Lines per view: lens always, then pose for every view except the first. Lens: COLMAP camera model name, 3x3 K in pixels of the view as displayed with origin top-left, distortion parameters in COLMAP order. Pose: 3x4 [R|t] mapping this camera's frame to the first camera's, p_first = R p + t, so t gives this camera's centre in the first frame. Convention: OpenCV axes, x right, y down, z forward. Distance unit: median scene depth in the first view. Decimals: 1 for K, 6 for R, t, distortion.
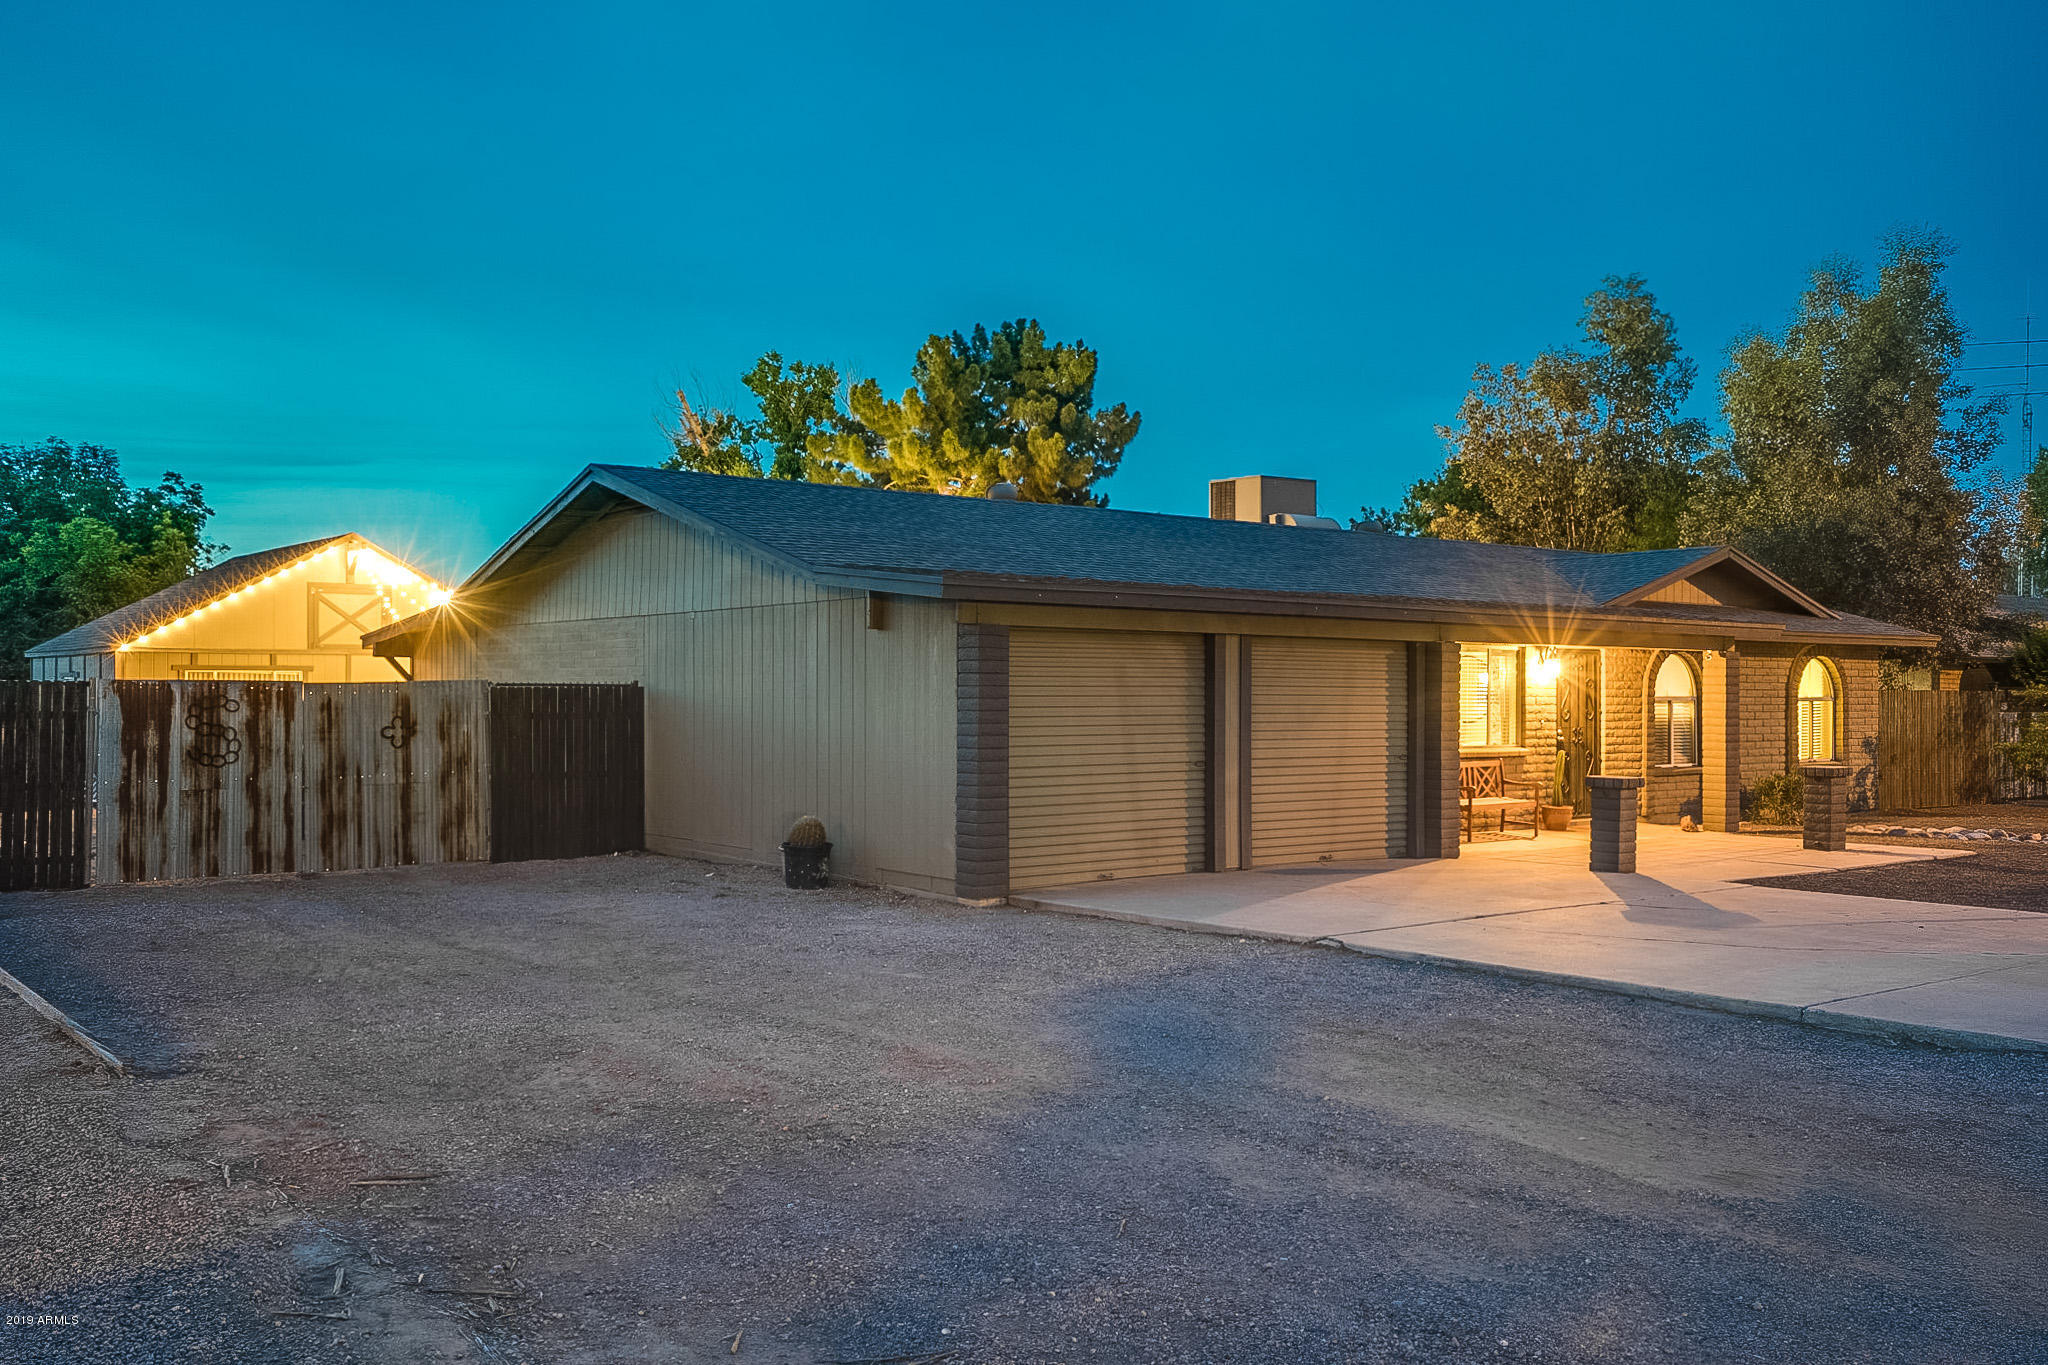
lens RADIAL K [[1798.1, 0, 1024.0], [0, 1798.1, 682.5], [0, 0, 1]] dist [0.058306, 0.001888]
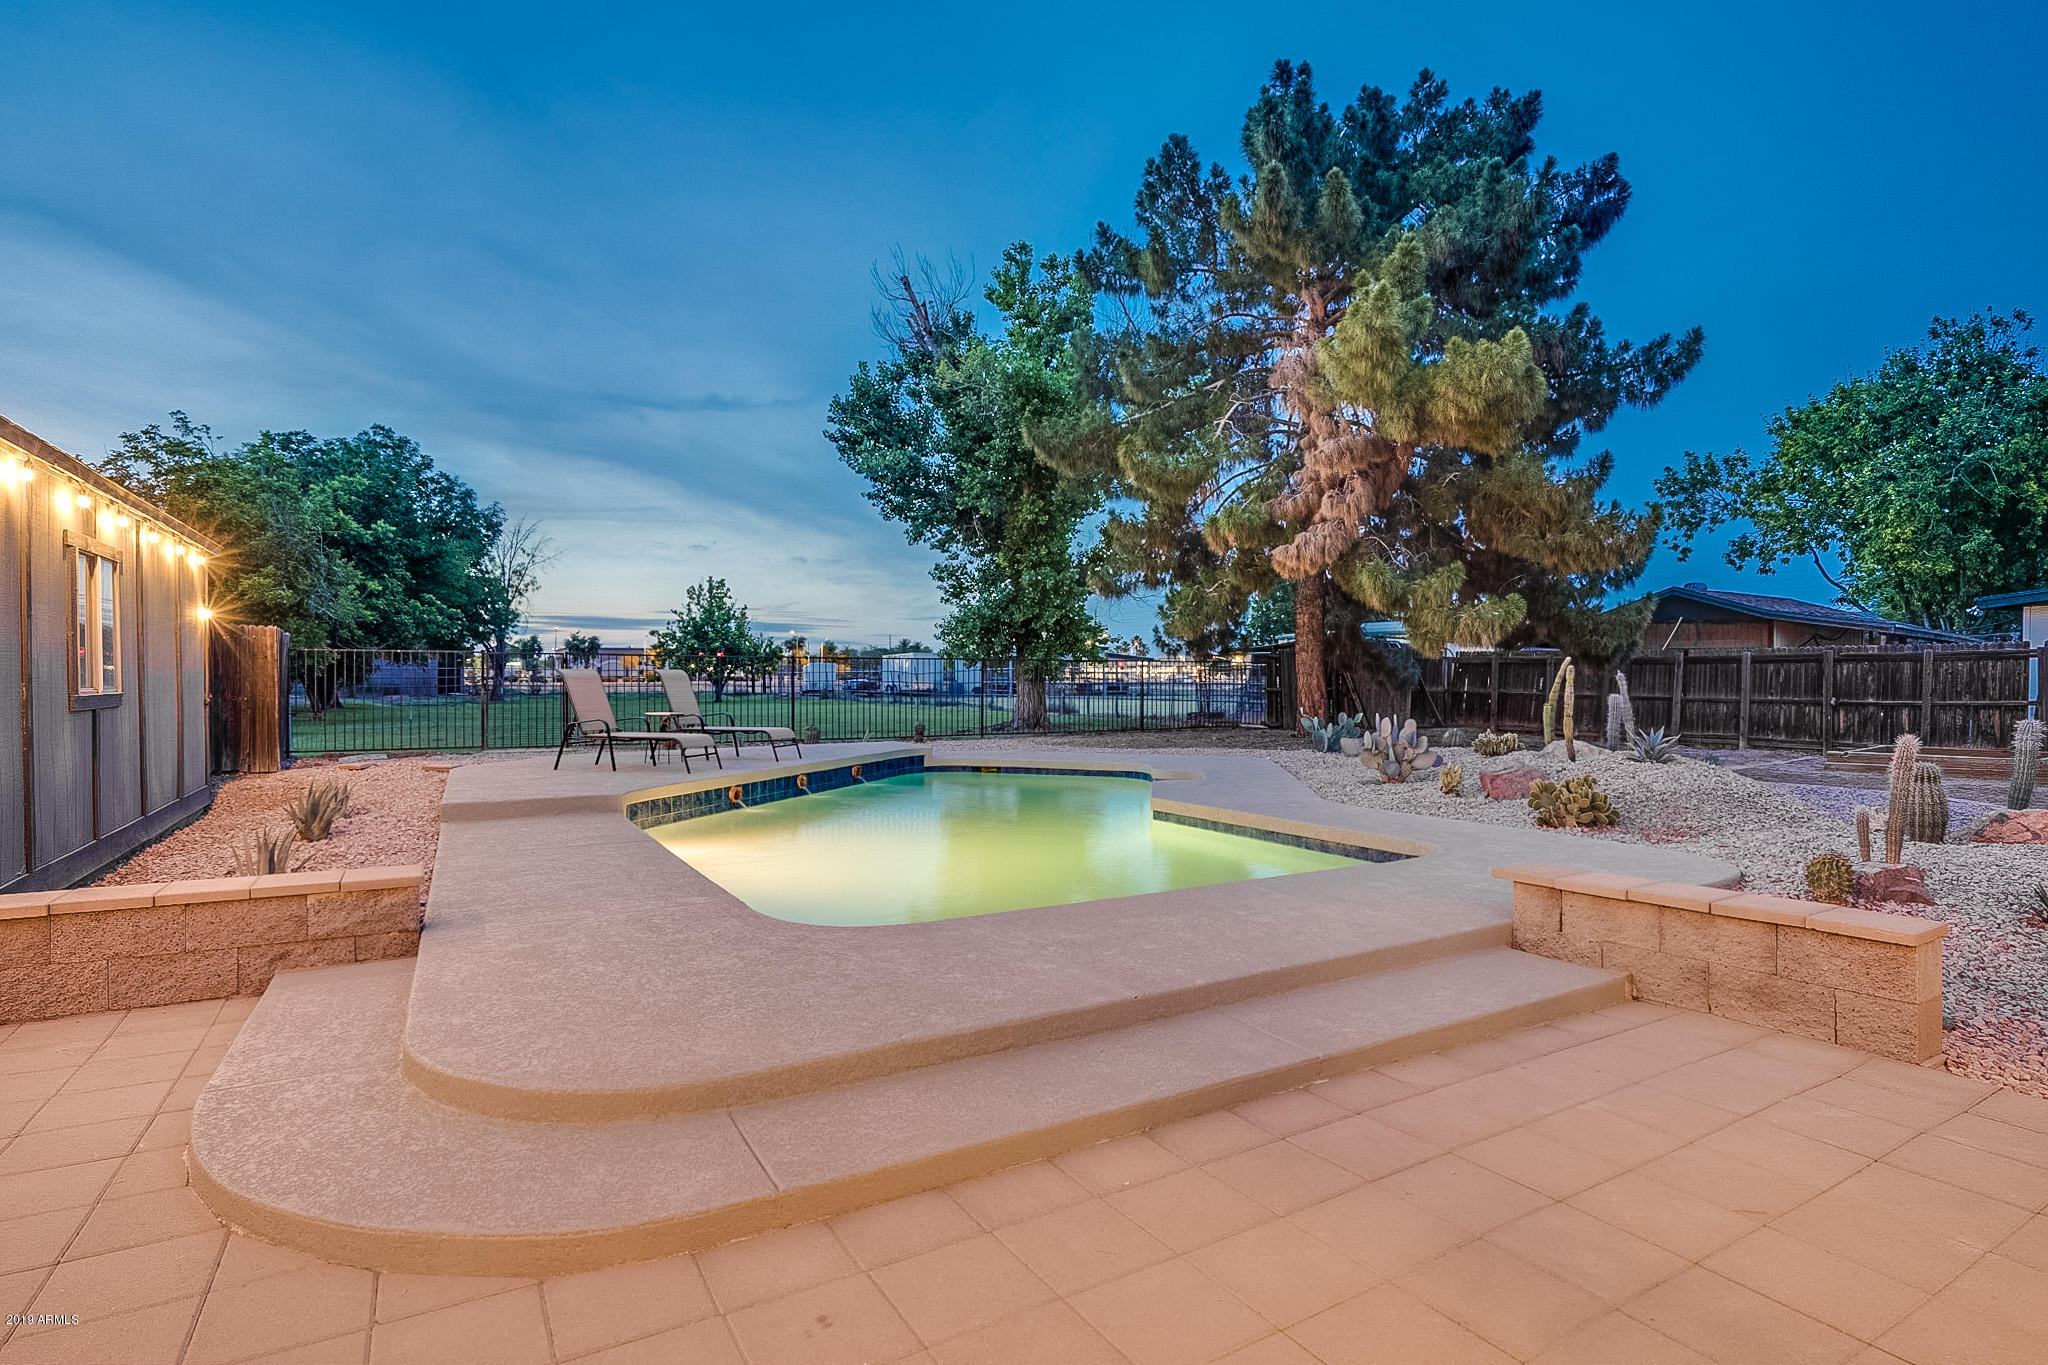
lens RADIAL K [[1021.2, 0, 996.9], [0, 1021.2, 685.6], [0, 0, 1]] dist [-0.044769, 0.022143]
pose [[0.986559, -0.001446, -0.163396, -0.137413], [0.003321, 0.999932, 0.011199, 0.021491], [0.163369, -0.011592, 0.986497, 0.990211]]
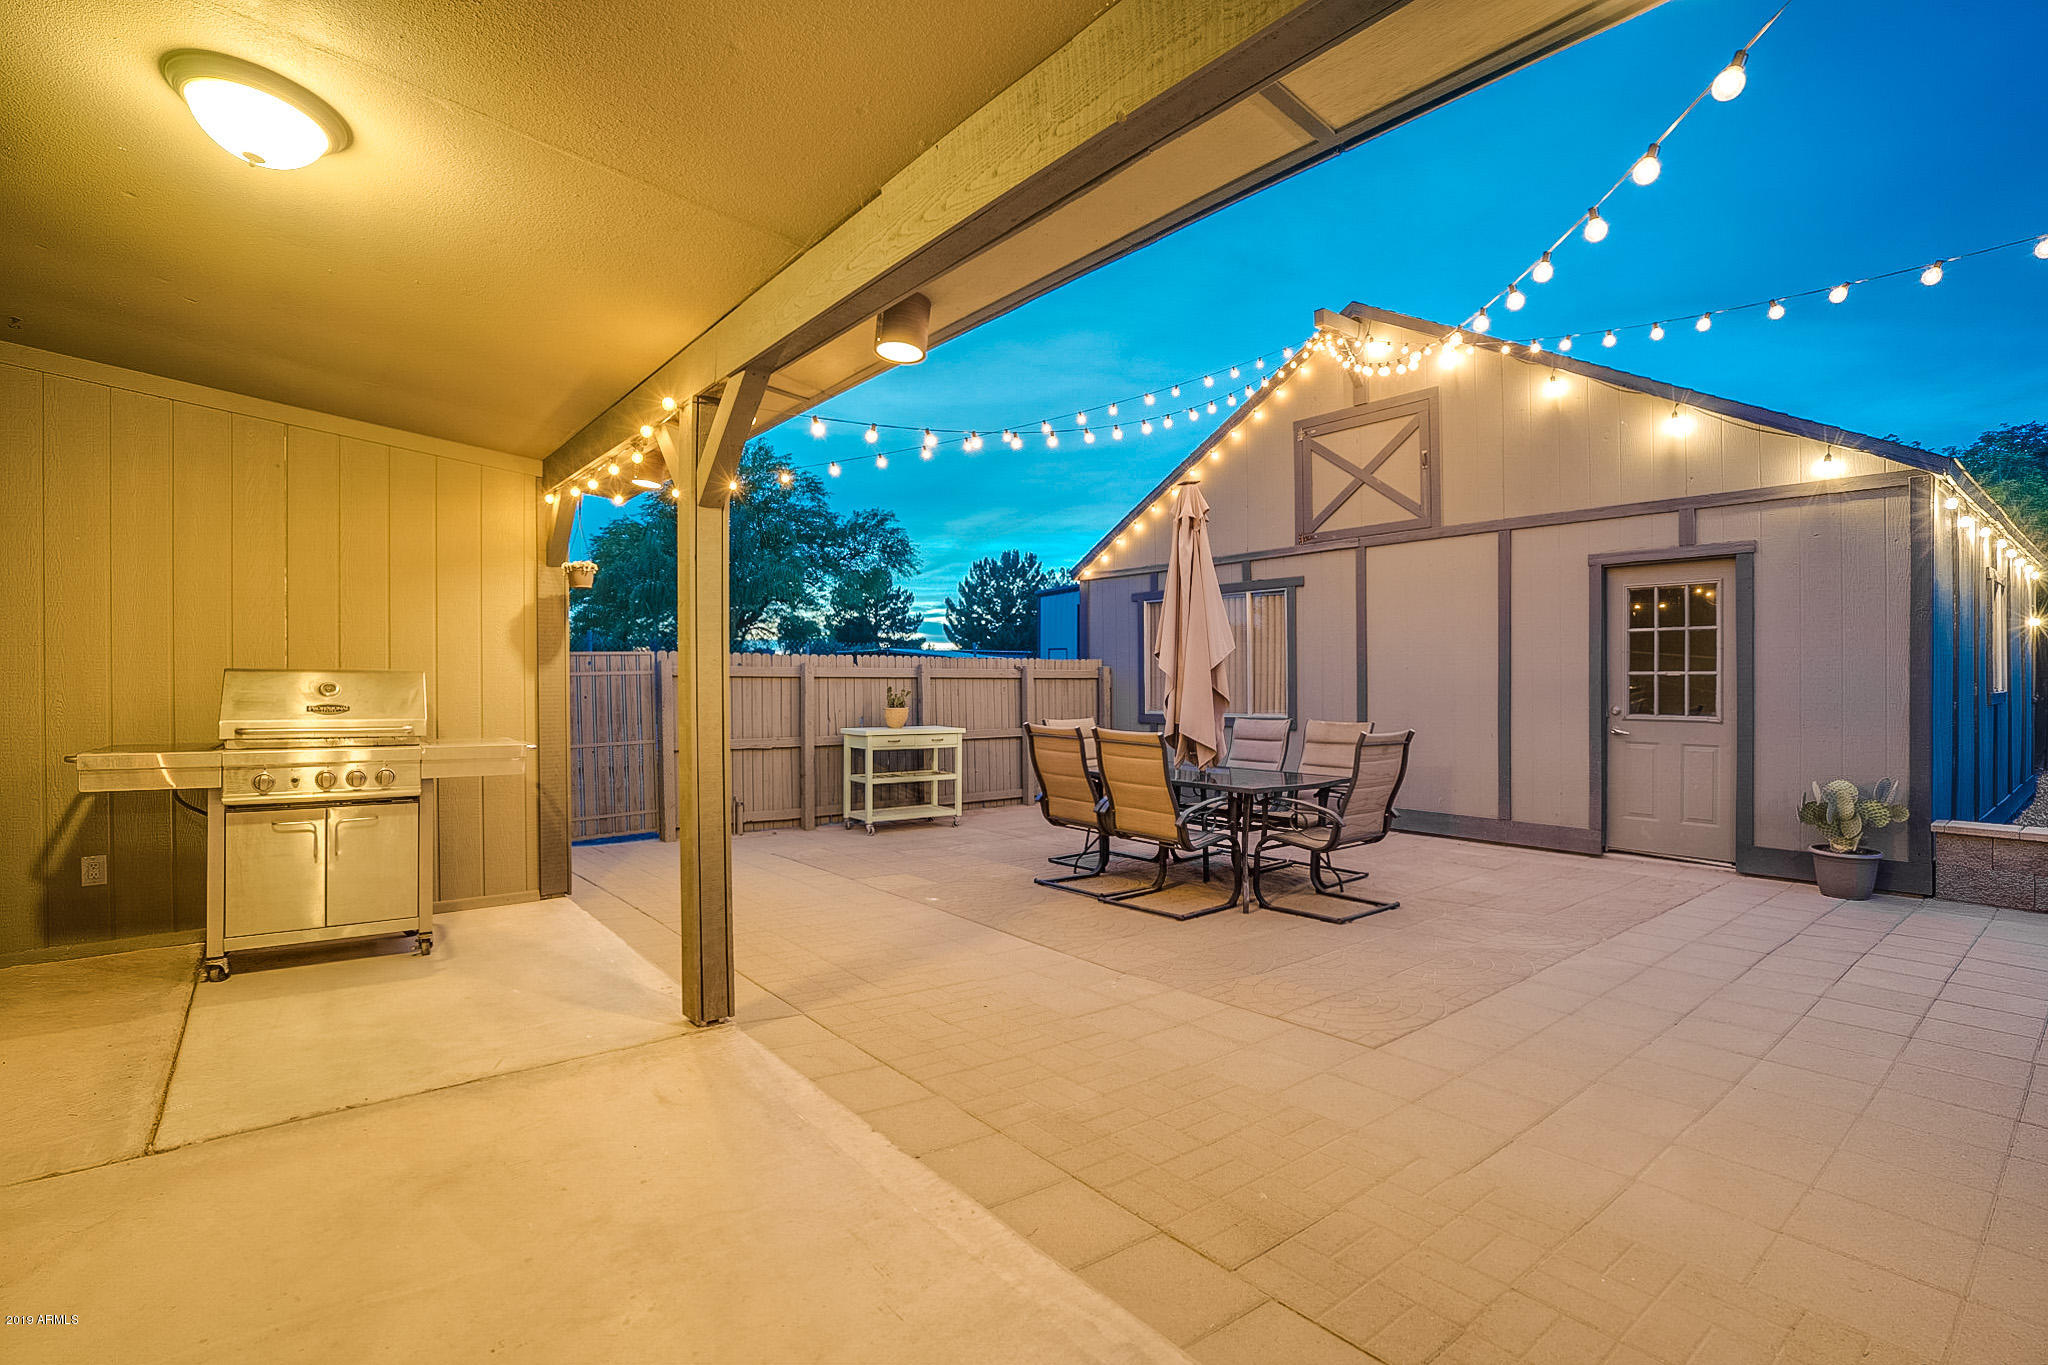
lens RADIAL K [[948.4, 0, 1037.5], [0, 948.4, 683.4], [0, 0, 1]] dist [-0.055403, 0.023956]
pose [[0.011842, 0.002585, -0.999927, -0.115468], [0.004818, 0.999985, 0.002642, 0.020742], [0.999918, -0.004849, 0.011830, 0.907963]]
